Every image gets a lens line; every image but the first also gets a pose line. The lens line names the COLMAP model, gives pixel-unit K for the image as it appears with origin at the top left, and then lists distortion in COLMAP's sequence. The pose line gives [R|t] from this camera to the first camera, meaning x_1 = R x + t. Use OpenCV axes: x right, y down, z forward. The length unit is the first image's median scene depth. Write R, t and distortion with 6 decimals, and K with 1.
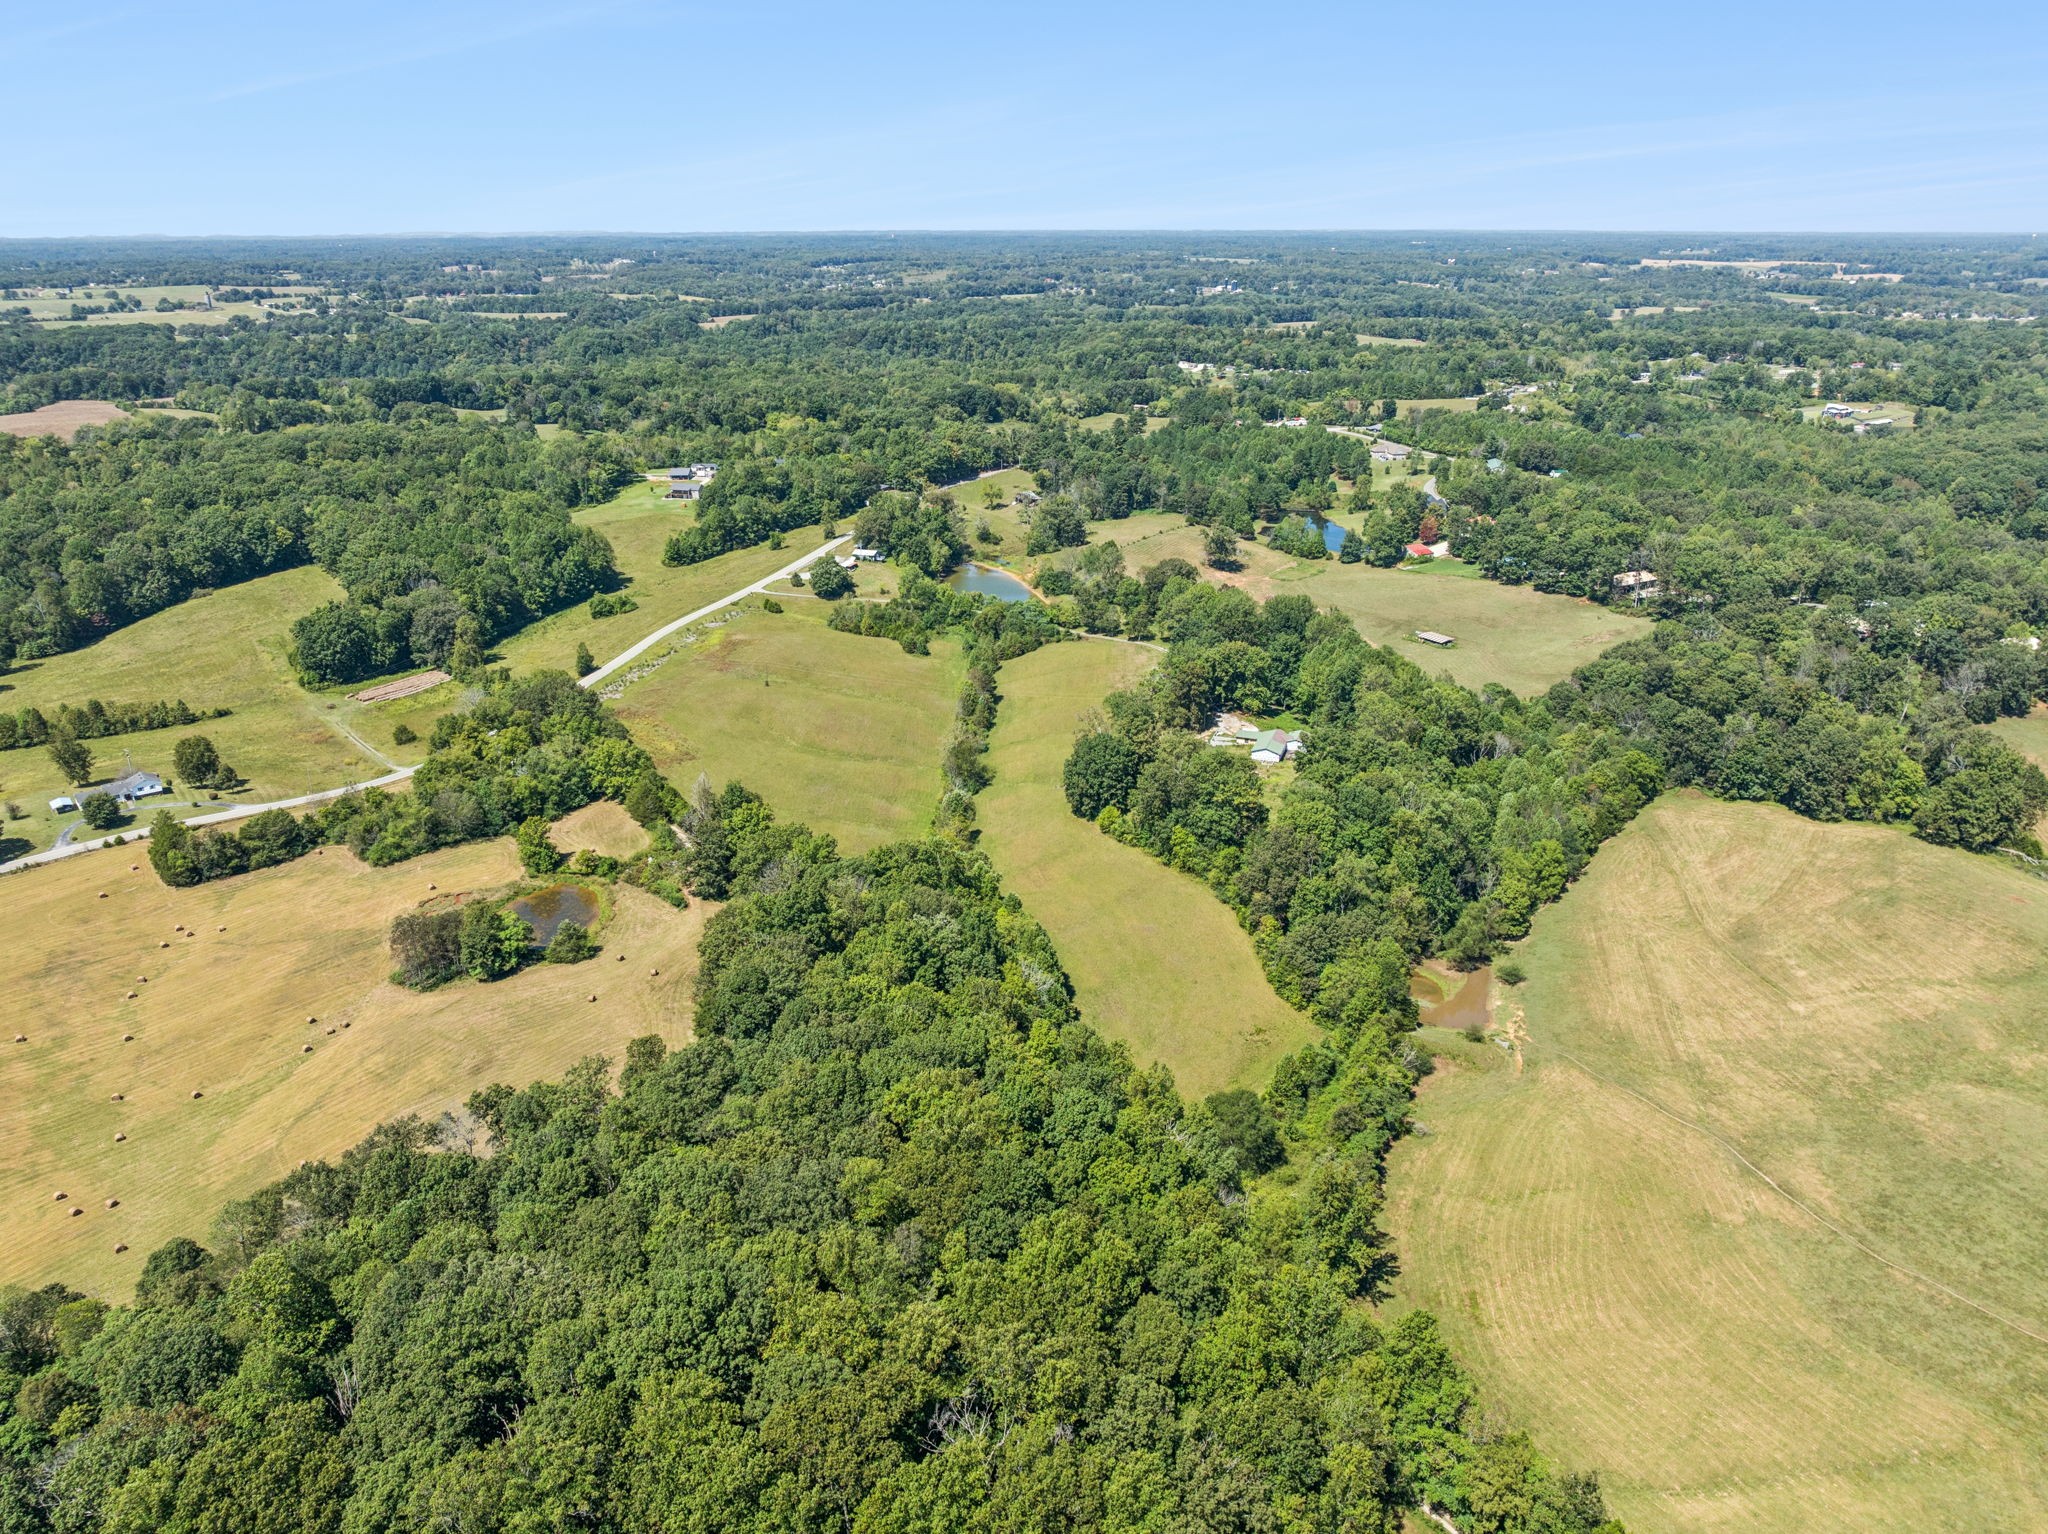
lens RADIAL K [[1499.3, 0, 1031.8], [0, 1499.3, 755.4], [0, 0, 1]] dist [0.002317, -0.039584]
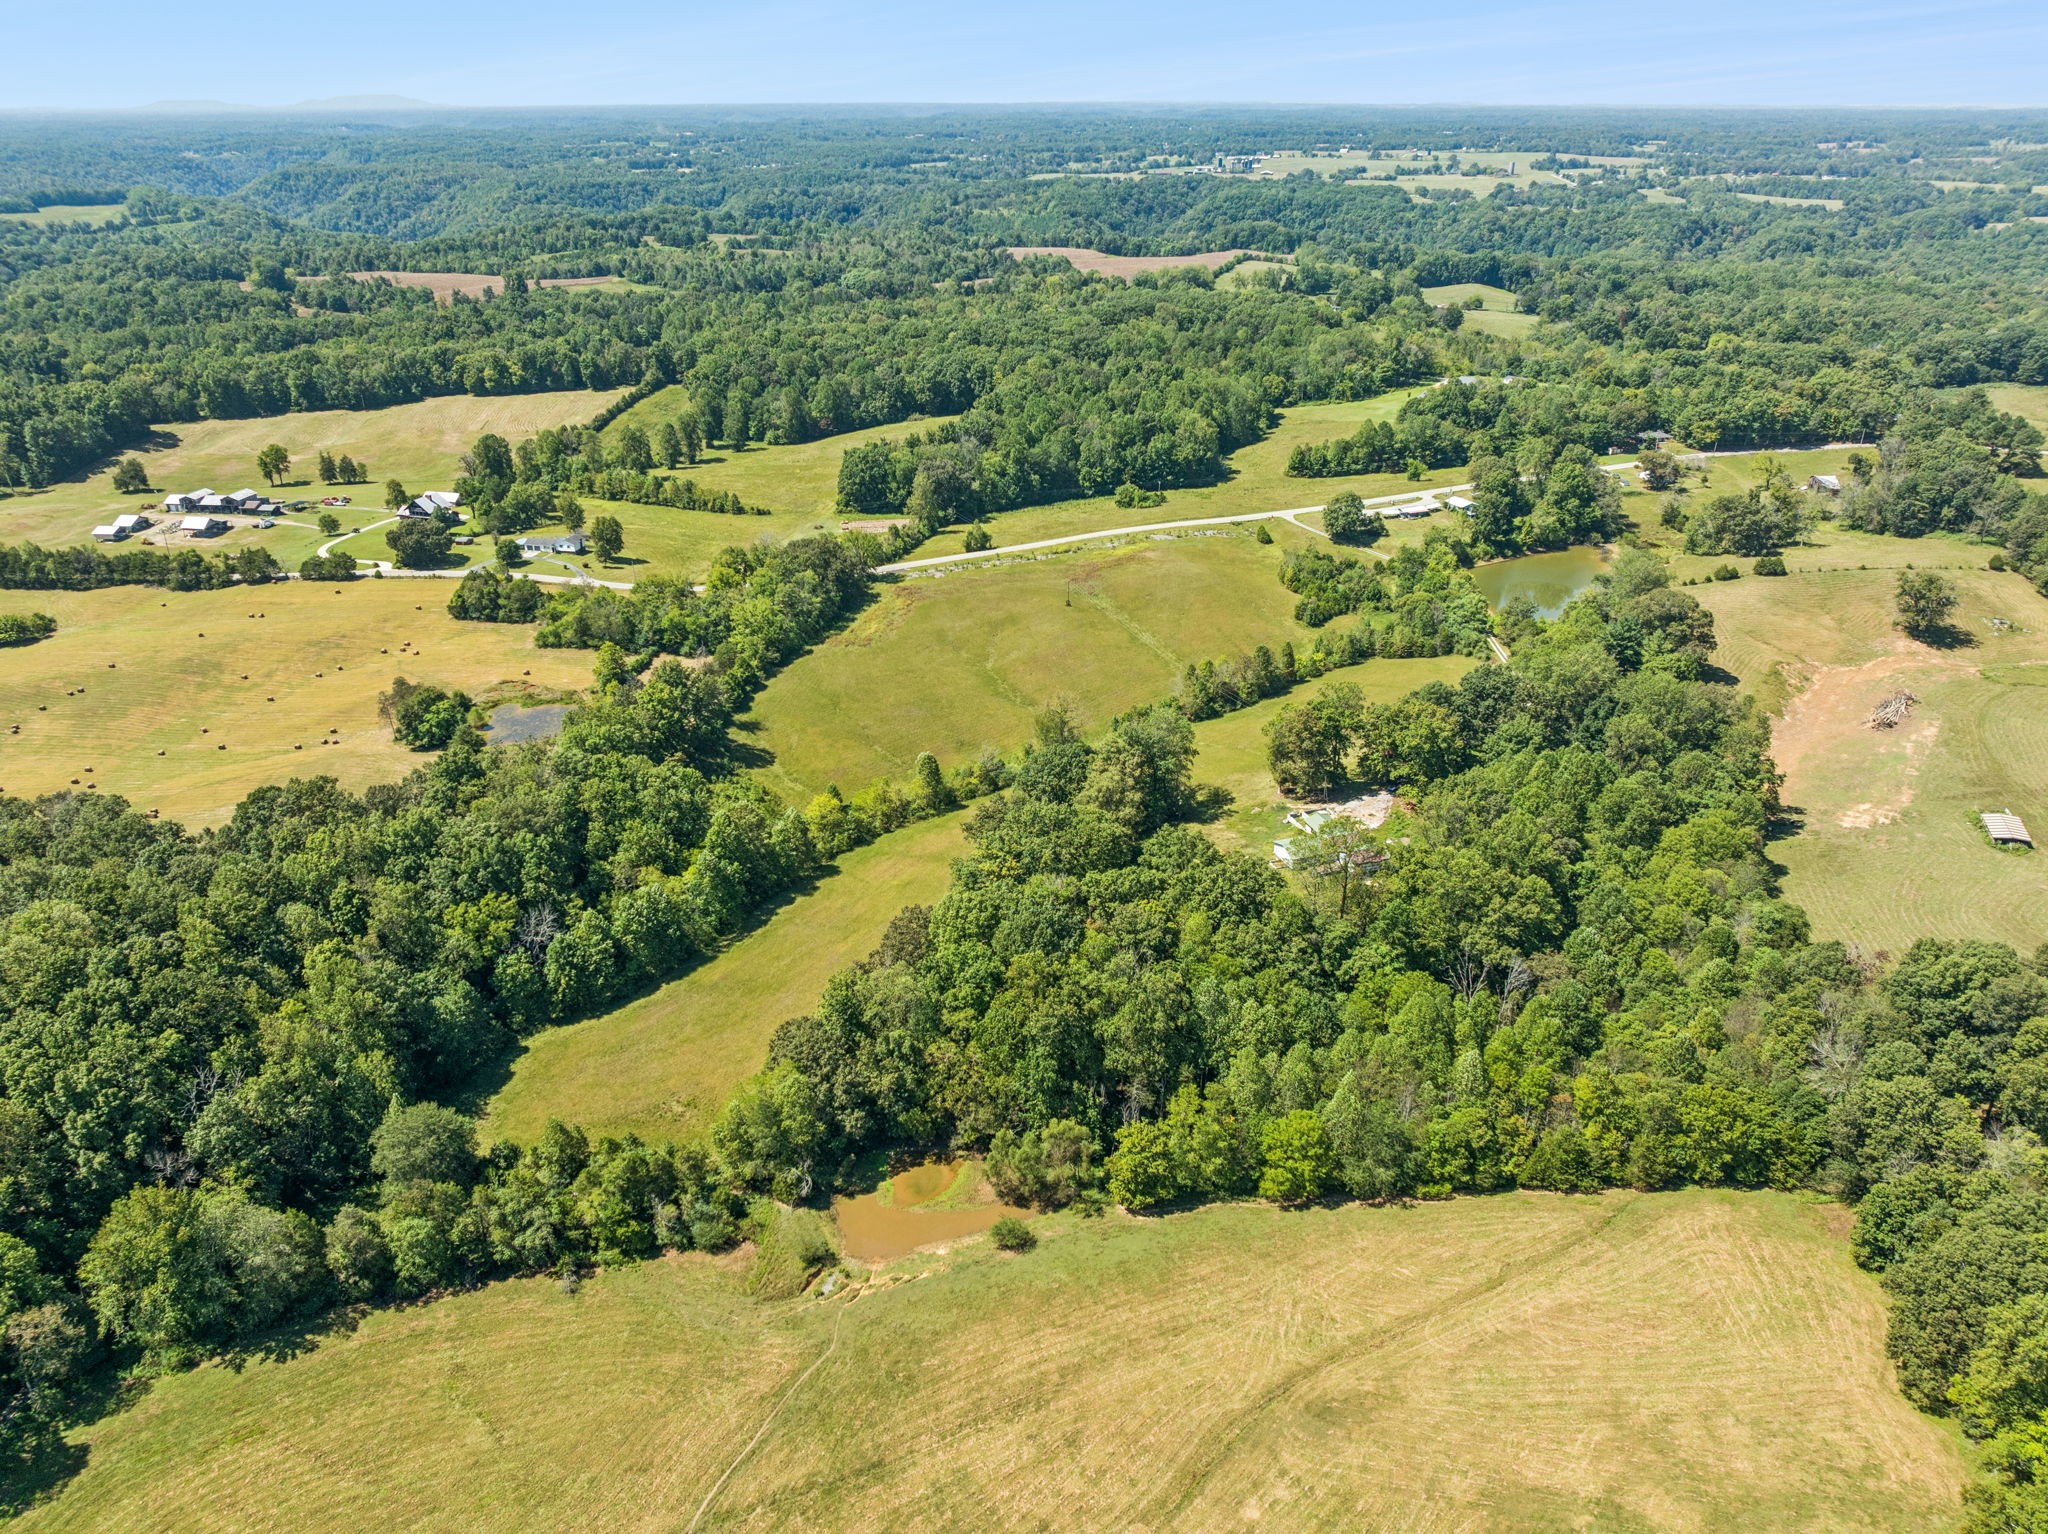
lens RADIAL K [[1499.3, 0, 1031.8], [0, 1499.3, 755.4], [0, 0, 1]] dist [0.002317, -0.039584]
pose [[0.619326, 0.321902, -0.716111, 0.379255], [-0.266731, 0.944104, 0.193706, -0.098931], [0.738437, 0.071042, 0.670569, 0.269687]]
